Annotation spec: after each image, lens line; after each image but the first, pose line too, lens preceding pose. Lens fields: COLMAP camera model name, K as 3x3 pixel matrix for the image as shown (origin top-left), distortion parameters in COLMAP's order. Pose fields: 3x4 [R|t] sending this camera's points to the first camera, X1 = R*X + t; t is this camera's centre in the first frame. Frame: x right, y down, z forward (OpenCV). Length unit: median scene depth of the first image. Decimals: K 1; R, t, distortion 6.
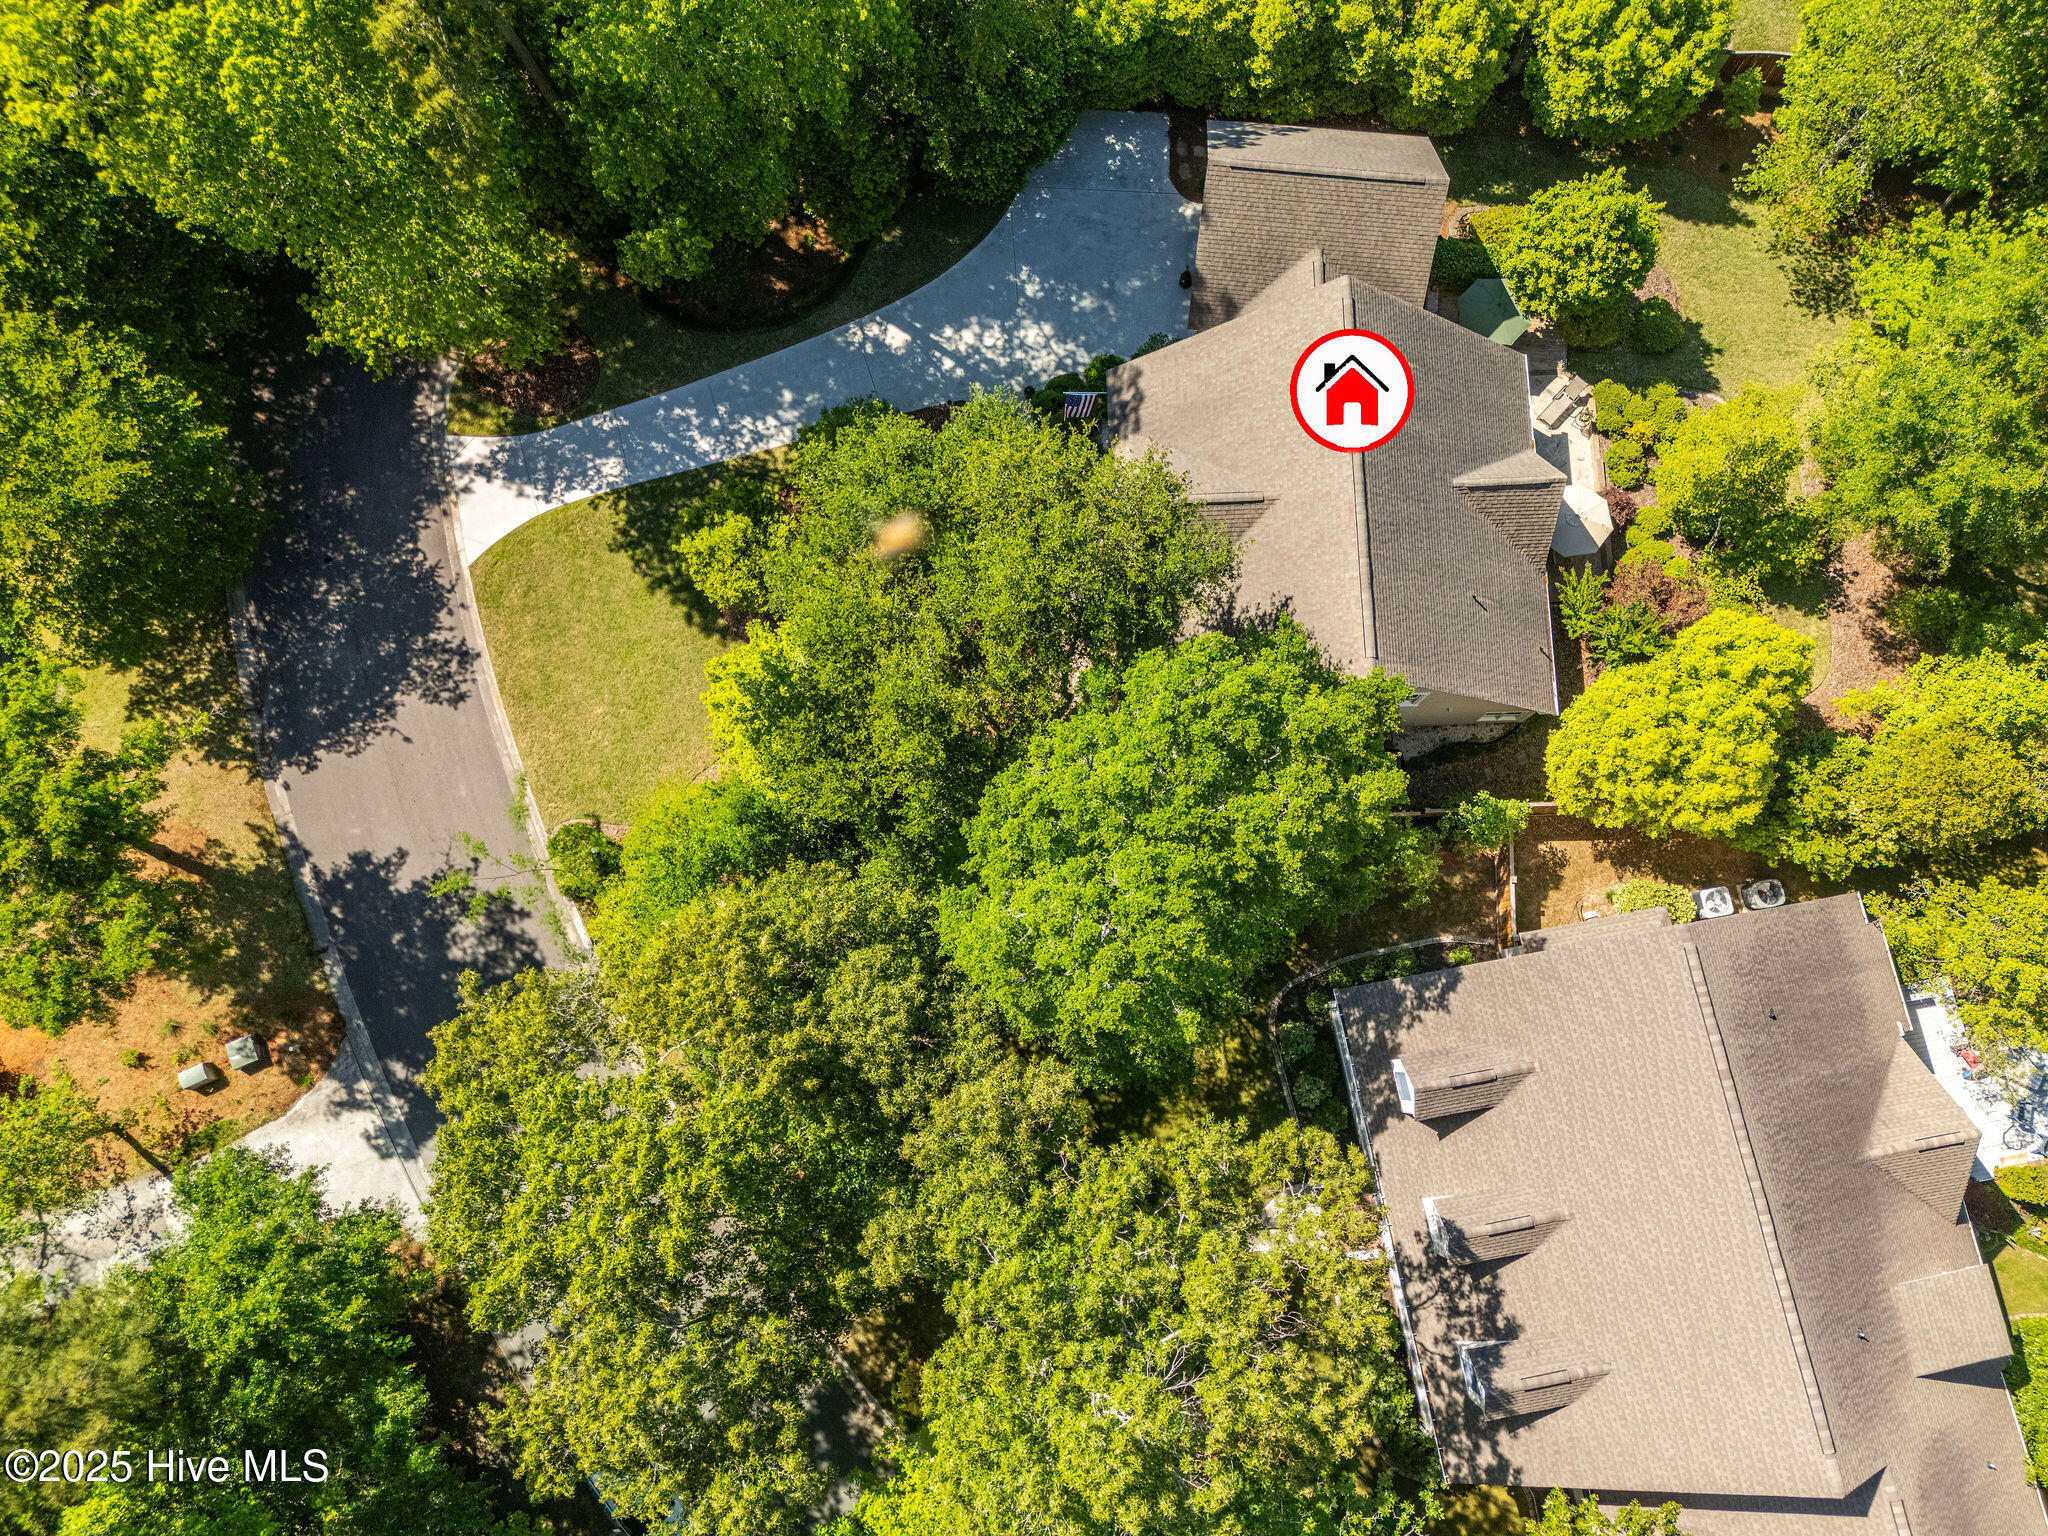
lens RADIAL K [[1493.4, 0, 1030.0], [0, 1493.4, 754.5], [0, 0, 1]] dist [0.035157, -0.005841]
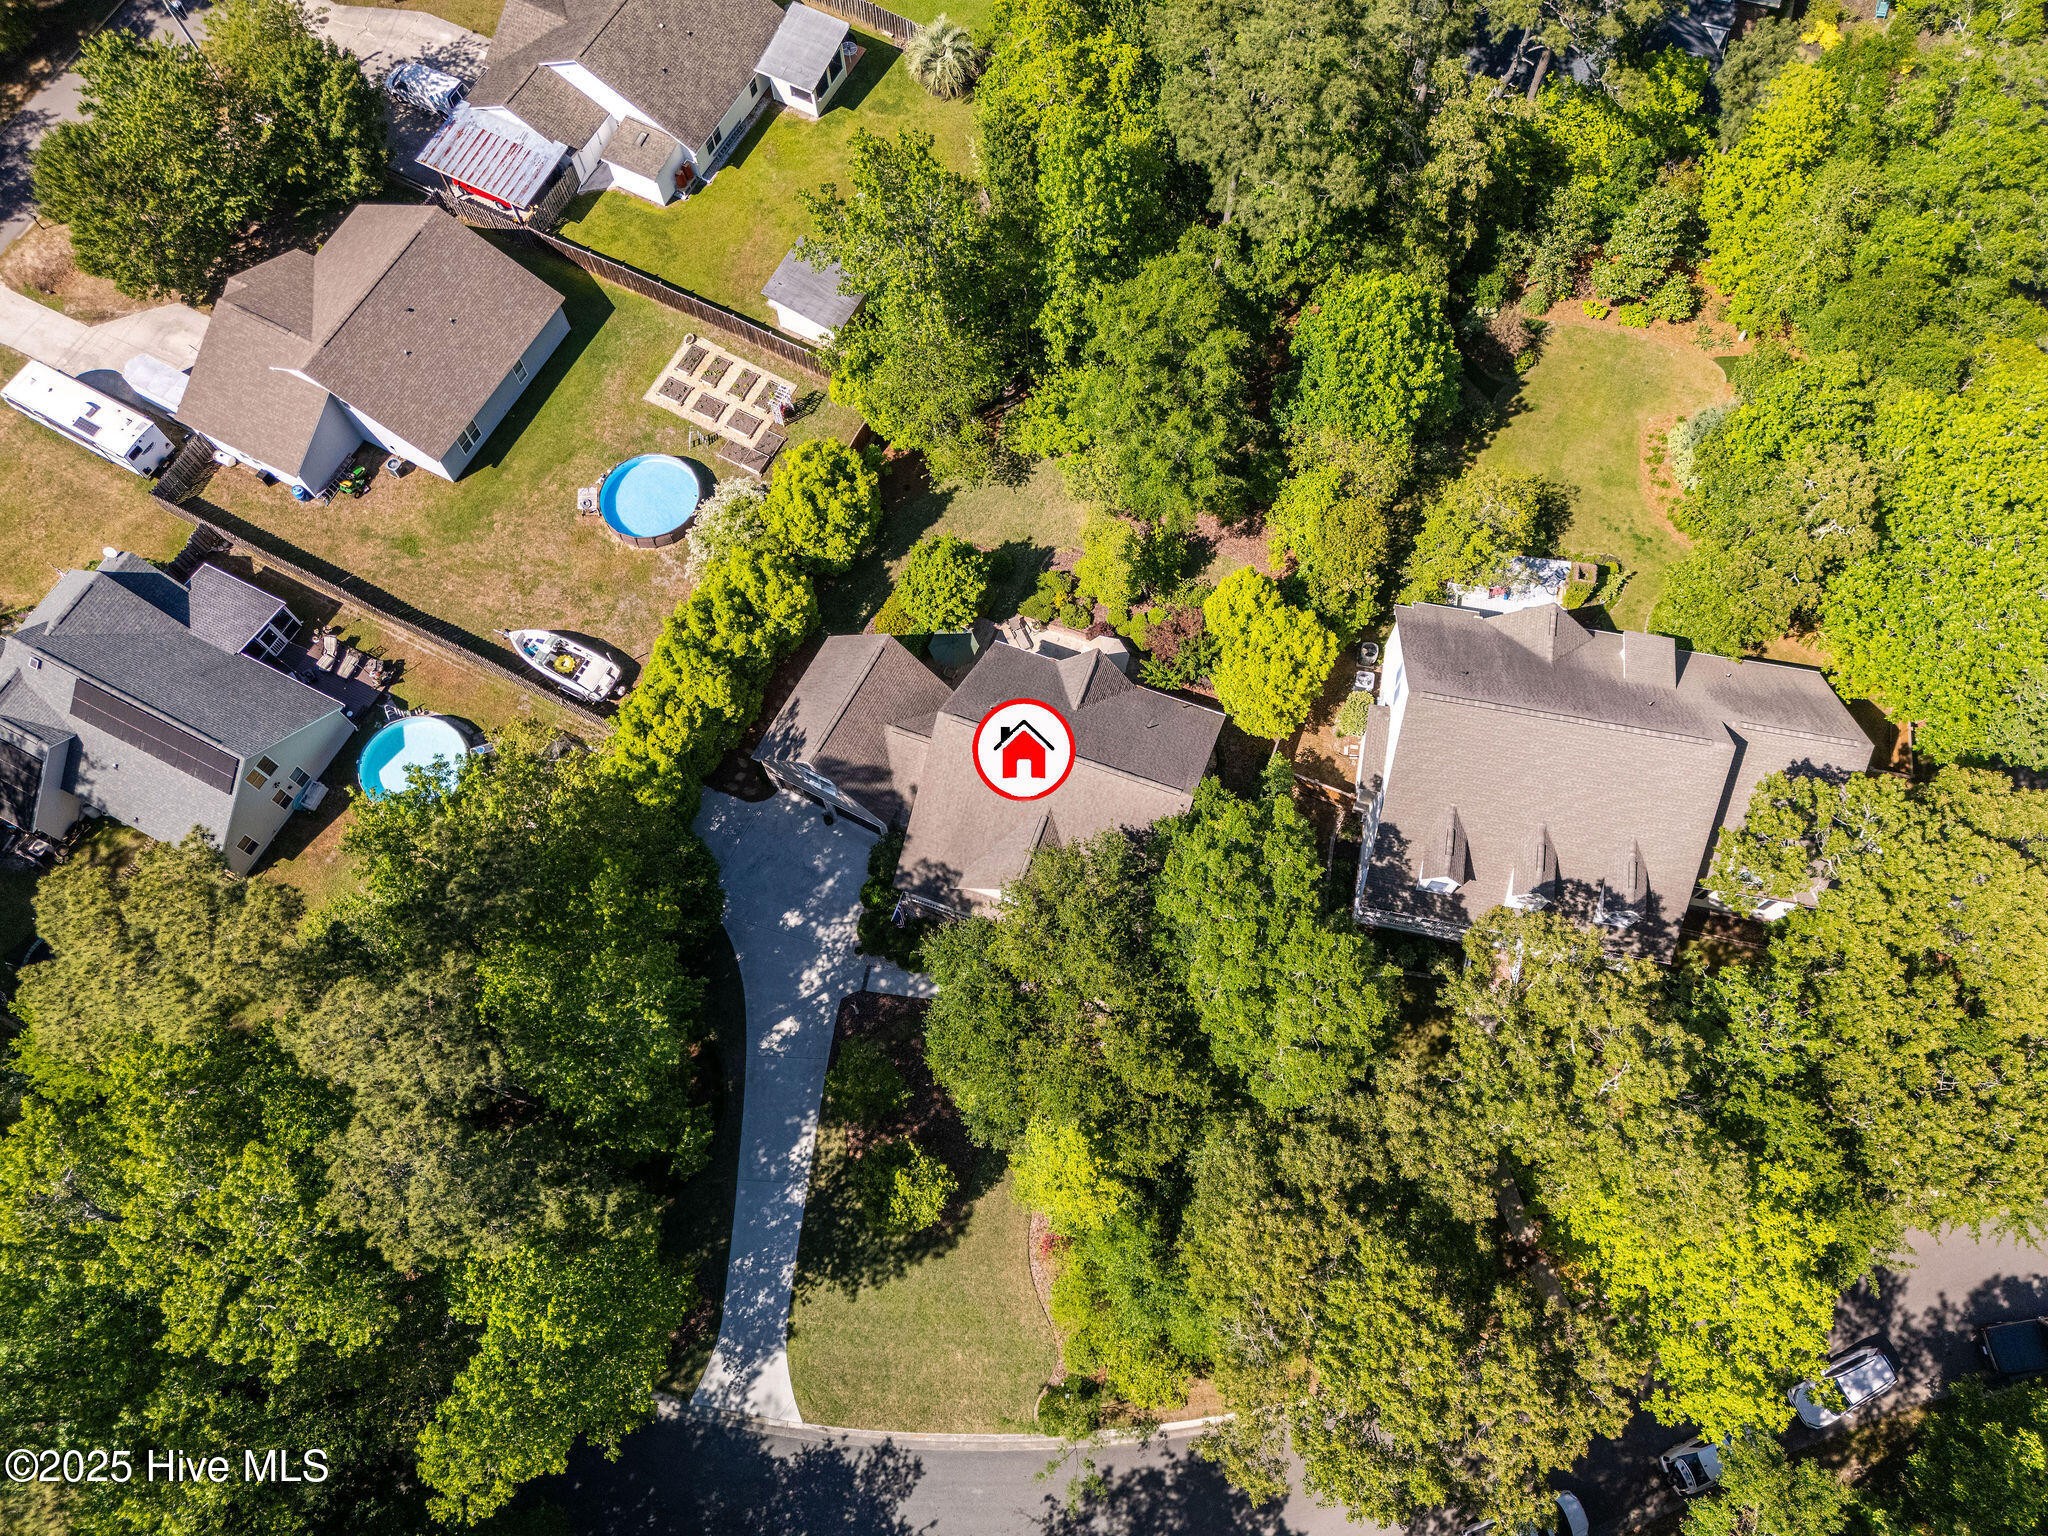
lens RADIAL K [[1554.3, 0, 1022.4], [0, 1554.3, 764.1], [0, 0, 1]] dist [0.030402, -0.001552]
pose [[0.364086, -0.853461, 0.372887, -0.356515], [0.915548, 0.401438, 0.024870, -0.235653], [-0.170917, 0.332341, 0.927543, -0.419977]]
